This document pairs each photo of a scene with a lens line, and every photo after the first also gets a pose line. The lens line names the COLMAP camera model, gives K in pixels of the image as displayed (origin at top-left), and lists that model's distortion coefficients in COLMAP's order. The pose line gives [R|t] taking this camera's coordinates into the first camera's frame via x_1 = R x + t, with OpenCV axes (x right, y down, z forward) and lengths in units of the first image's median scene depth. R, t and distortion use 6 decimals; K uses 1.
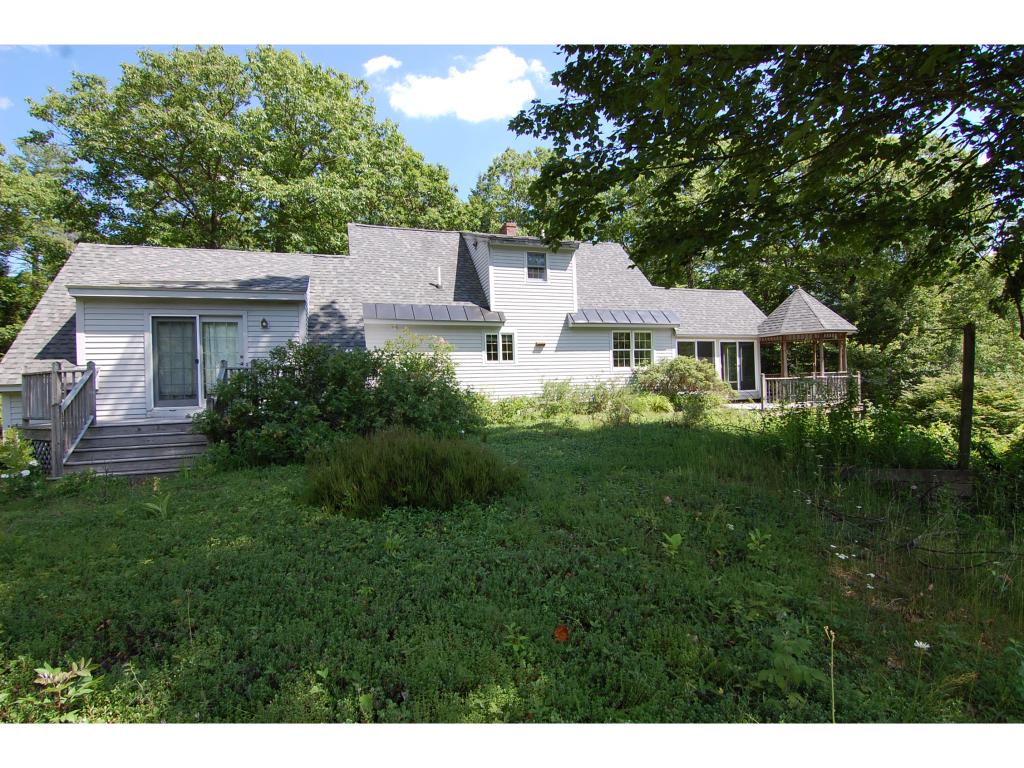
lens RADIAL K [[495.1, 0, 512.3], [0, 495.1, 383.2], [0, 0, 1]] dist [-0.018242, -0.004727]
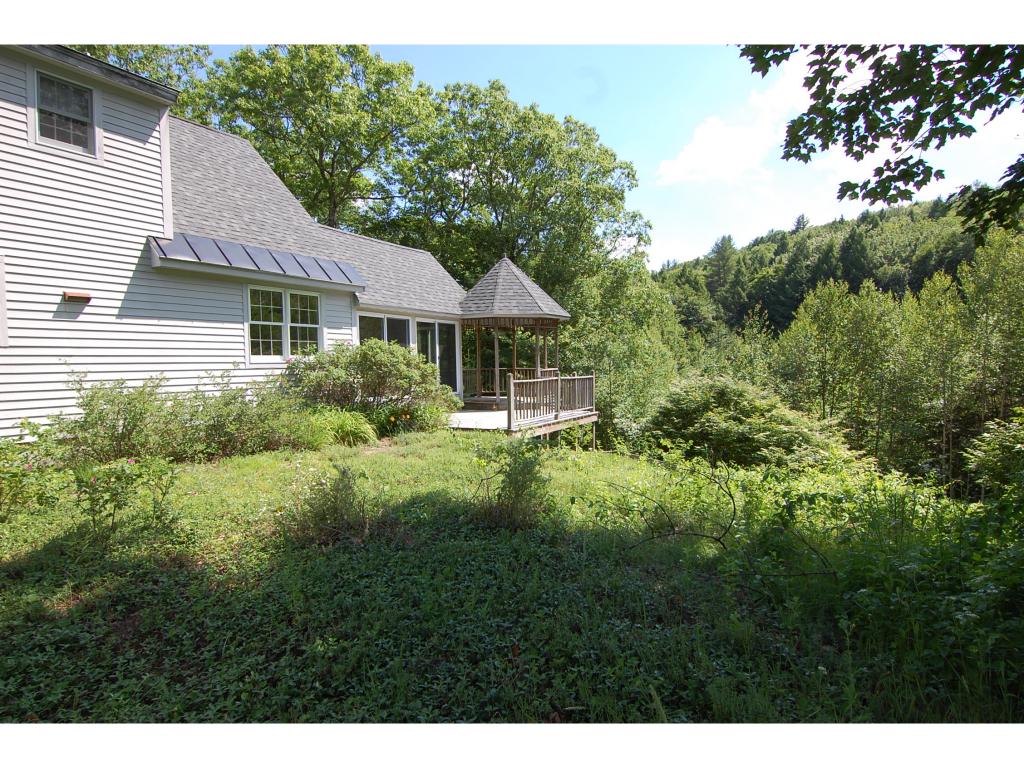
lens RADIAL K [[571.9, 0, 511.5], [0, 571.9, 381.1], [0, 0, 1]] dist [-0.005797, -0.001396]
pose [[0.763961, 0.000058, 0.645263, 0.025173], [-0.012726, 0.999807, 0.014978, -0.017506], [-0.645137, -0.019654, 0.763814, 0.355129]]
